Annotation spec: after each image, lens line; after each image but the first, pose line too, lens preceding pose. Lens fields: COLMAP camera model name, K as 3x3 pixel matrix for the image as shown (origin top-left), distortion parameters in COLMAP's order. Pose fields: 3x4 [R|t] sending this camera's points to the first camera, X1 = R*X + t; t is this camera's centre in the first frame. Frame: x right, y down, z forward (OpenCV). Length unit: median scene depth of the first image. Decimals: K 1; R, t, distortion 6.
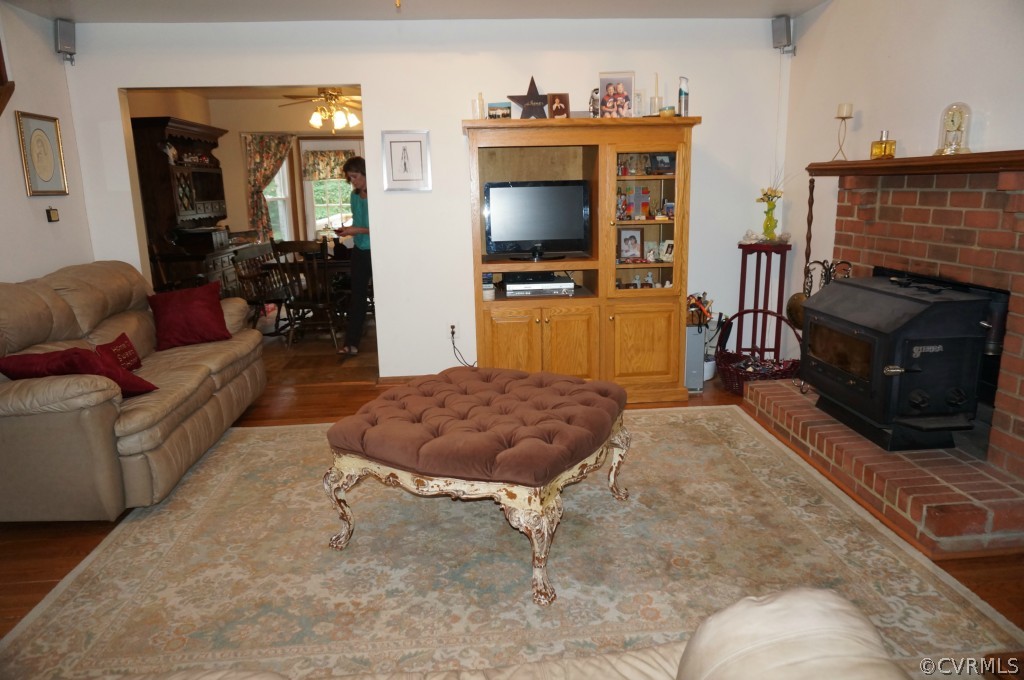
lens RADIAL K [[676.2, 0, 512.0], [0, 676.2, 340.0], [0, 0, 1]] dist [-0.056697, 0.036057]
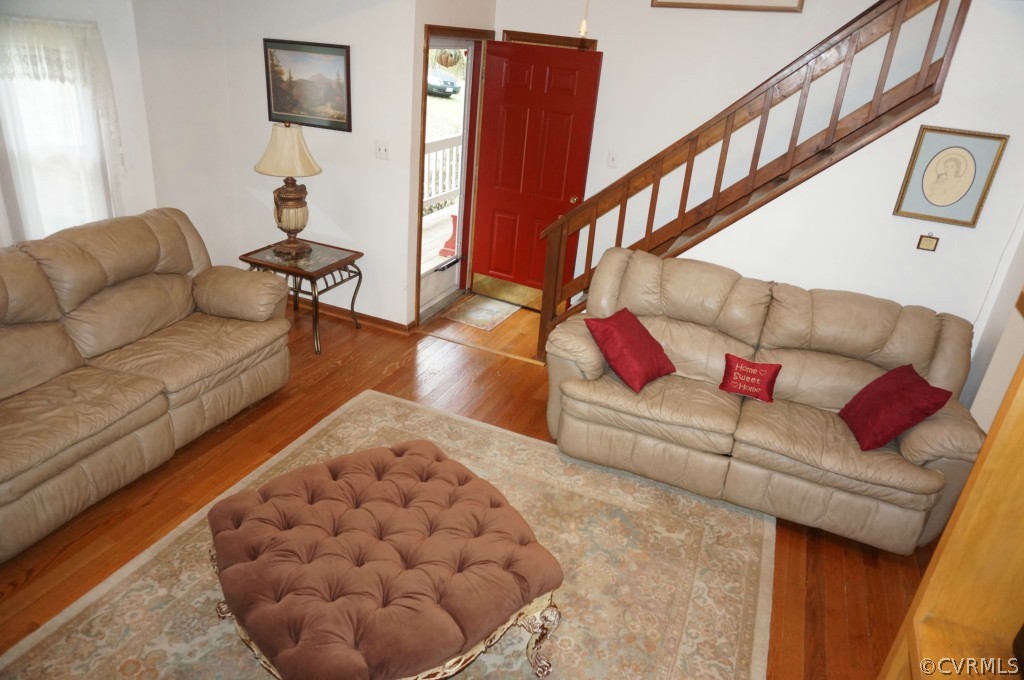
lens RADIAL K [[676.2, 0, 512.0], [0, 676.2, 340.0], [0, 0, 1]] dist [-0.056697, 0.036057]
pose [[-0.454151, 0.352327, -0.818299, 0.400789], [-0.273924, 0.818772, 0.504557, -0.466347], [0.847769, 0.453297, -0.275335, 1.035395]]
